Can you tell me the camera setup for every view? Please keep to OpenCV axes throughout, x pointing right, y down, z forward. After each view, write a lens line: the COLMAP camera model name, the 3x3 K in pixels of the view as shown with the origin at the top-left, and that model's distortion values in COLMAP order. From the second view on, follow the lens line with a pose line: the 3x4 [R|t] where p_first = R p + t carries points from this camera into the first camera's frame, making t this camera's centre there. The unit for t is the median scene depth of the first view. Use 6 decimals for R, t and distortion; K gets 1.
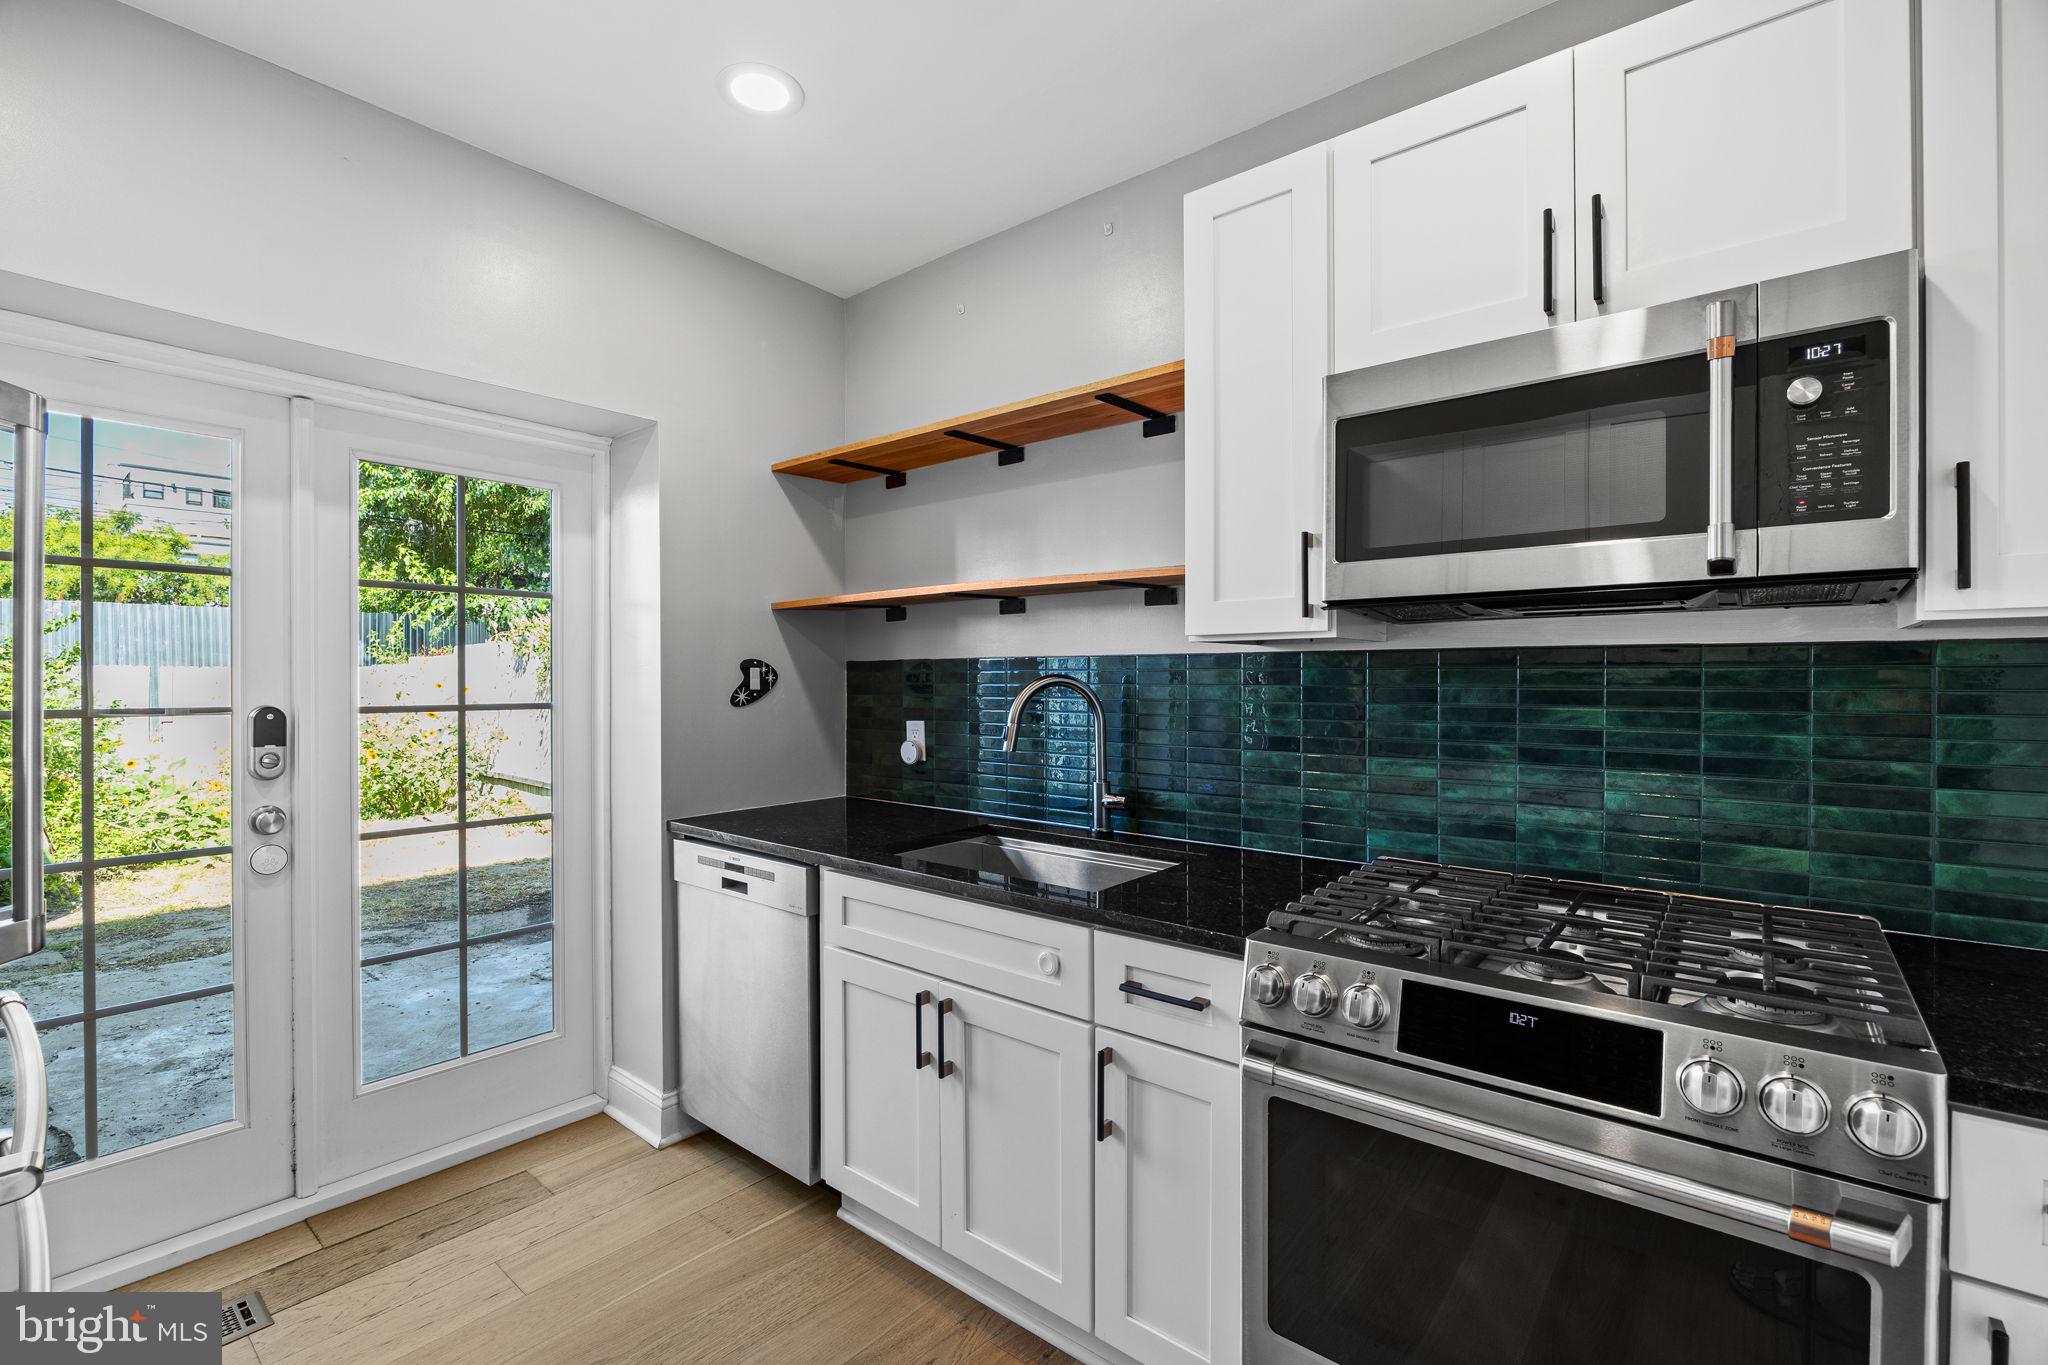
lens RADIAL K [[912.5, 0, 1035.7], [0, 912.5, 682.7], [0, 0, 1]] dist [-0.012762, 0.001206]
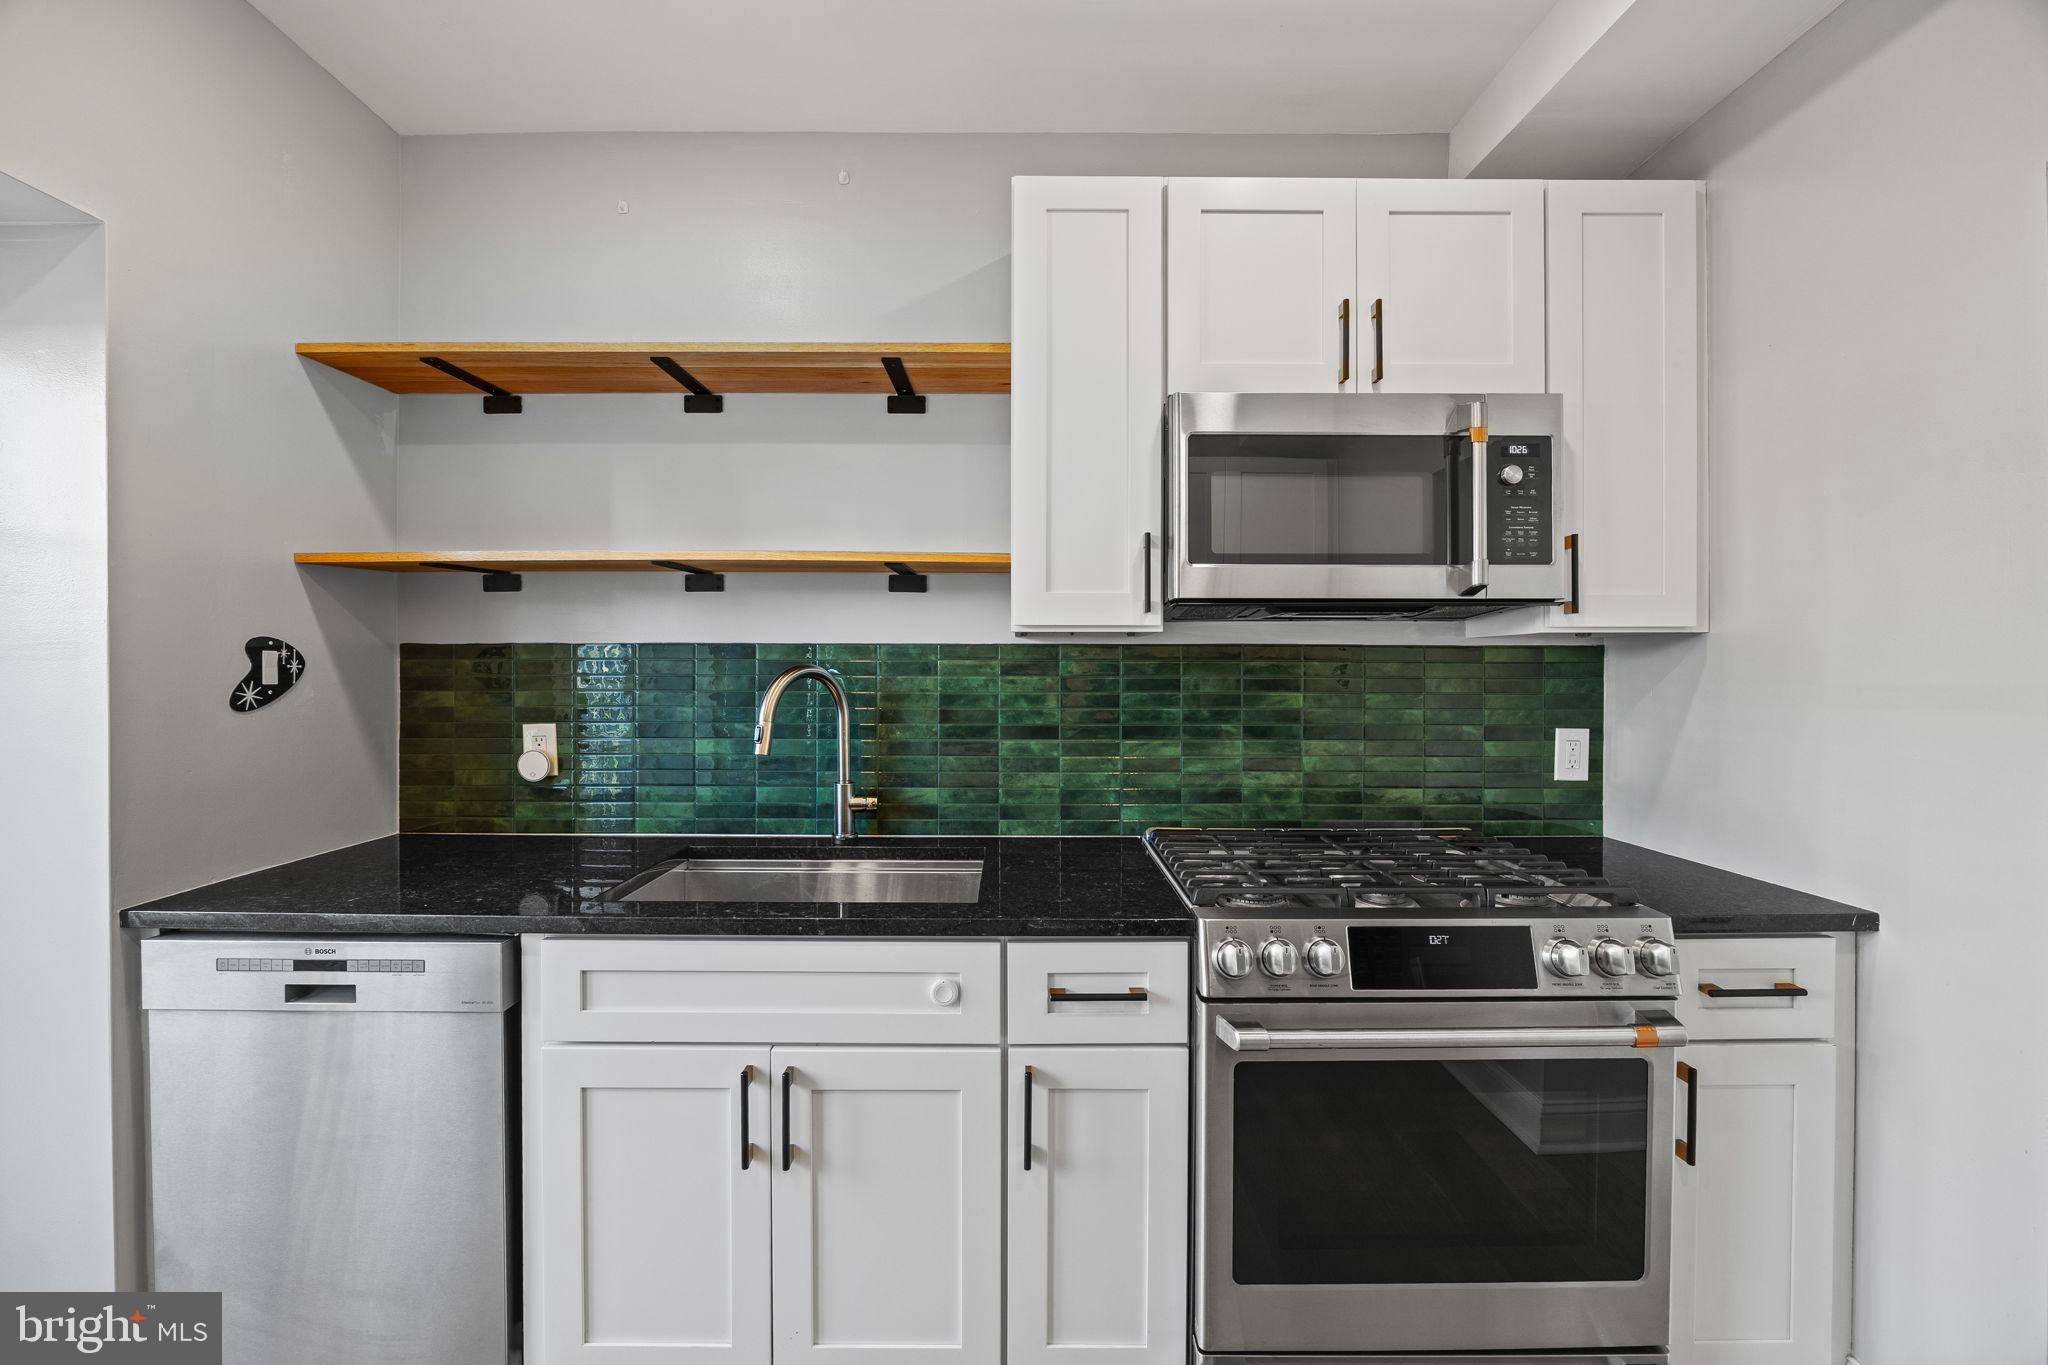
lens RADIAL K [[839.6, 0, 1029.3], [0, 839.6, 677.0], [0, 0, 1]] dist [-0.015134, -0.000629]
pose [[0.765374, -0.000448, 0.643586, -0.367613], [0.000828, 1.000000, -0.000289, 0.003992], [-0.643586, 0.000754, 0.765374, 0.275079]]
